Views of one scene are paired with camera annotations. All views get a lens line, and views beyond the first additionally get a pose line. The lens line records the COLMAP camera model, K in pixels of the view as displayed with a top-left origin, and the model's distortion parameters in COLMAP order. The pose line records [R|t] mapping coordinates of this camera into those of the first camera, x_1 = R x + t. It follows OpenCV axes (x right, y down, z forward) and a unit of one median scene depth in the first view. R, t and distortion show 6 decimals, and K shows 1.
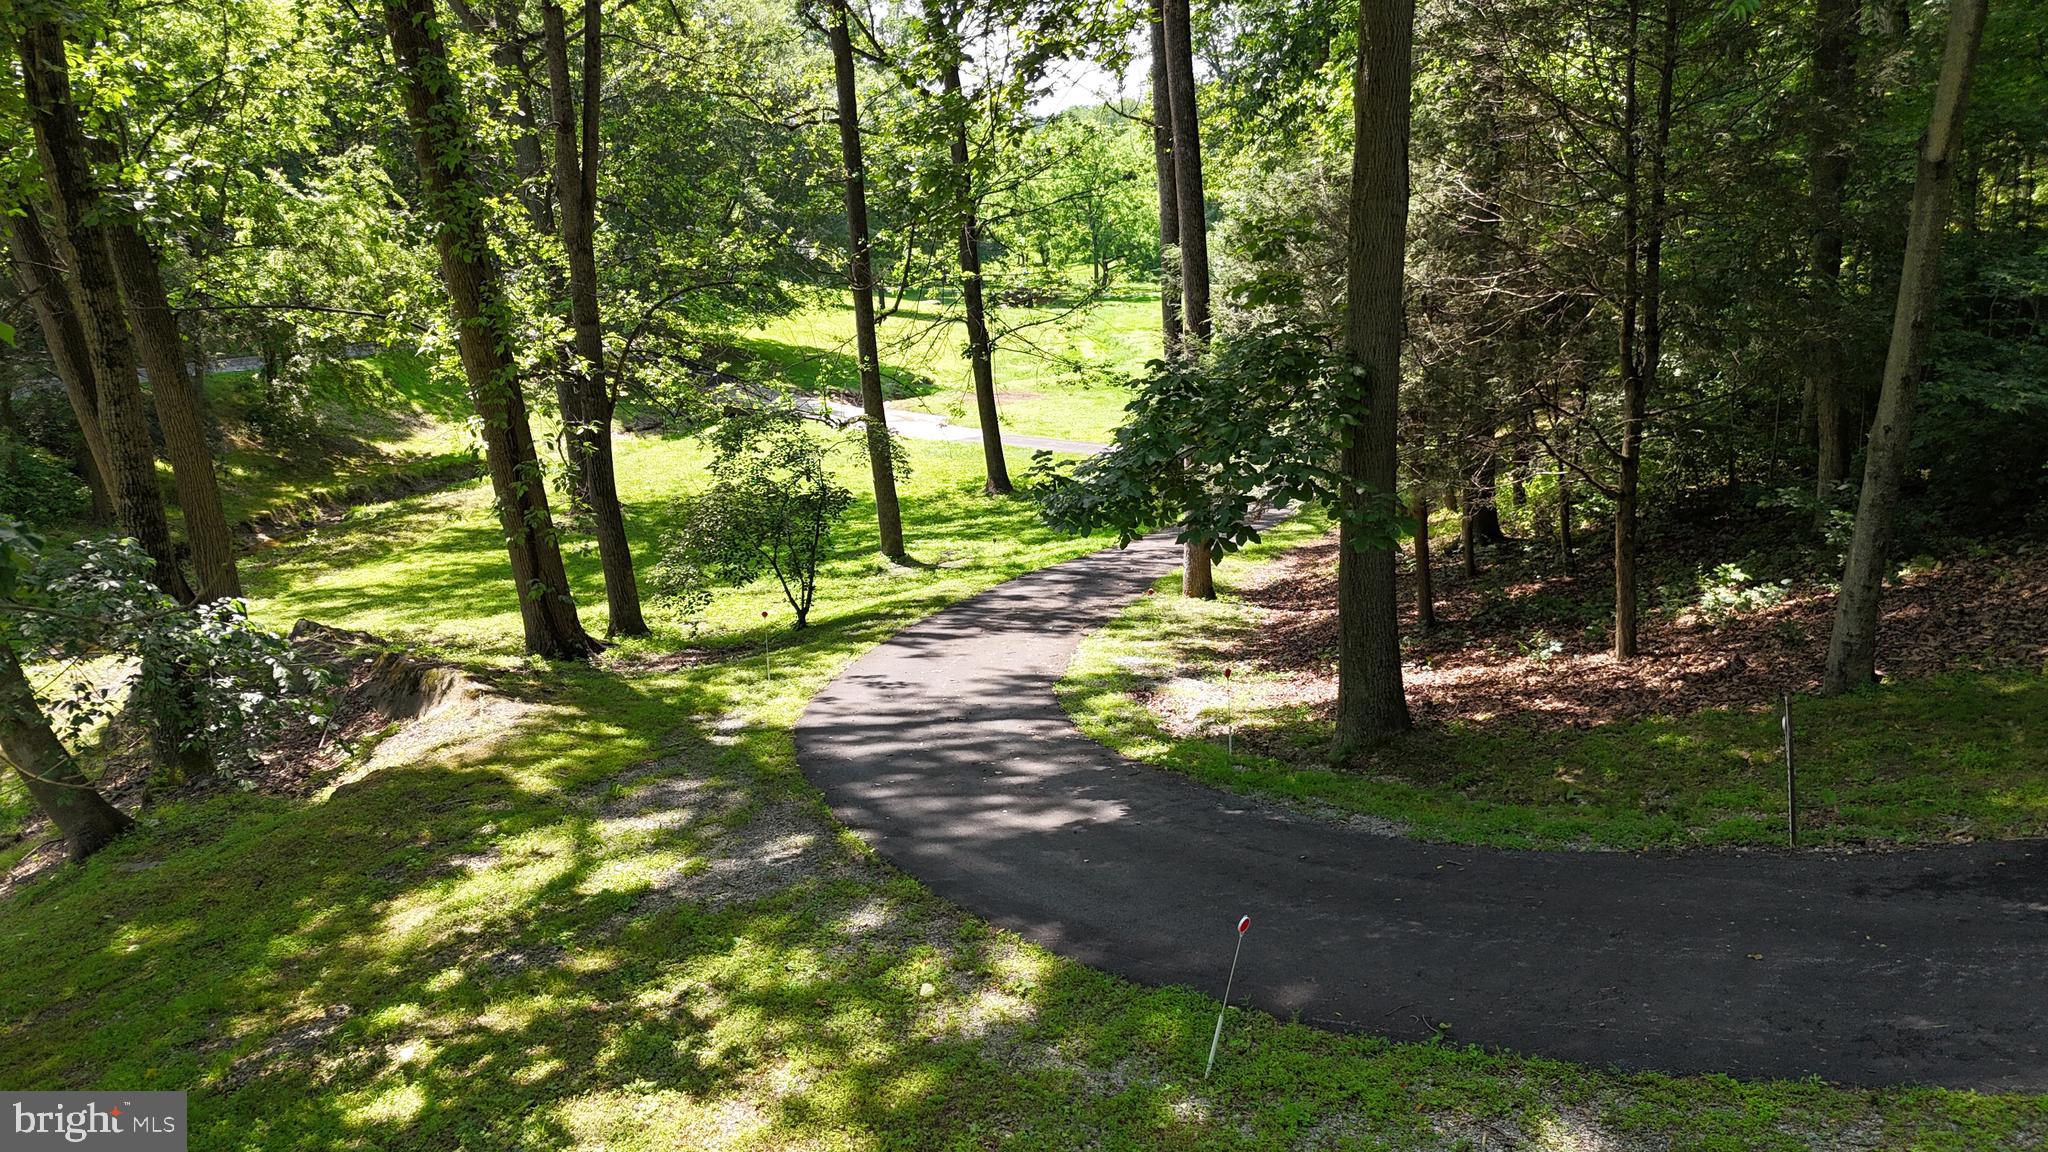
lens RADIAL K [[1487.0, 0, 978.6], [0, 1487.0, 579.4], [0, 0, 1]] dist [0.098820, -0.117761]
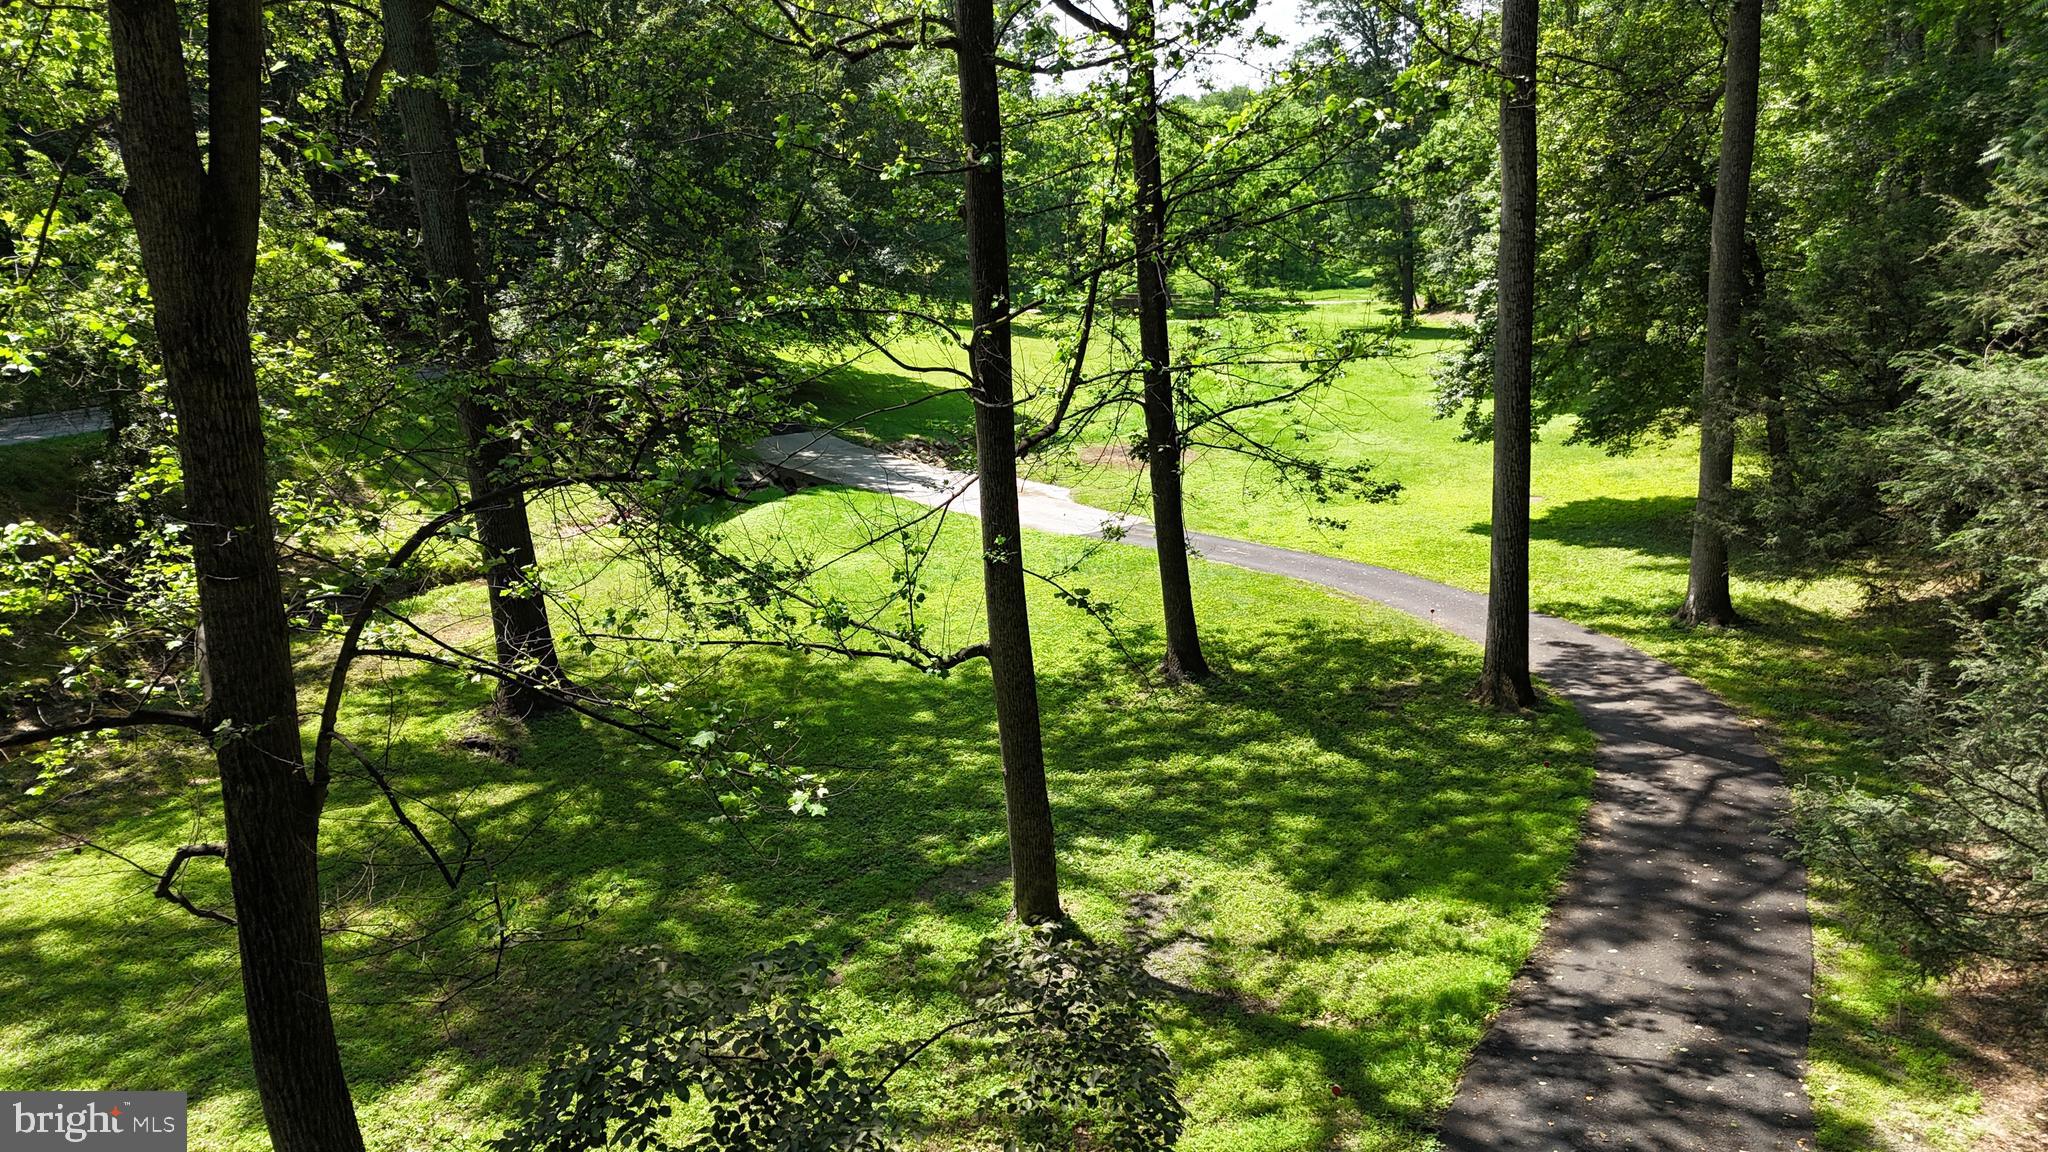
lens RADIAL K [[1487.0, 0, 978.6], [0, 1487.0, 579.4], [0, 0, 1]] dist [0.098820, -0.117761]
pose [[0.998251, 0.023099, -0.054413, -0.041253], [-0.022939, 0.999731, 0.003556, -0.101921], [0.054481, -0.002302, 0.998512, 0.388682]]
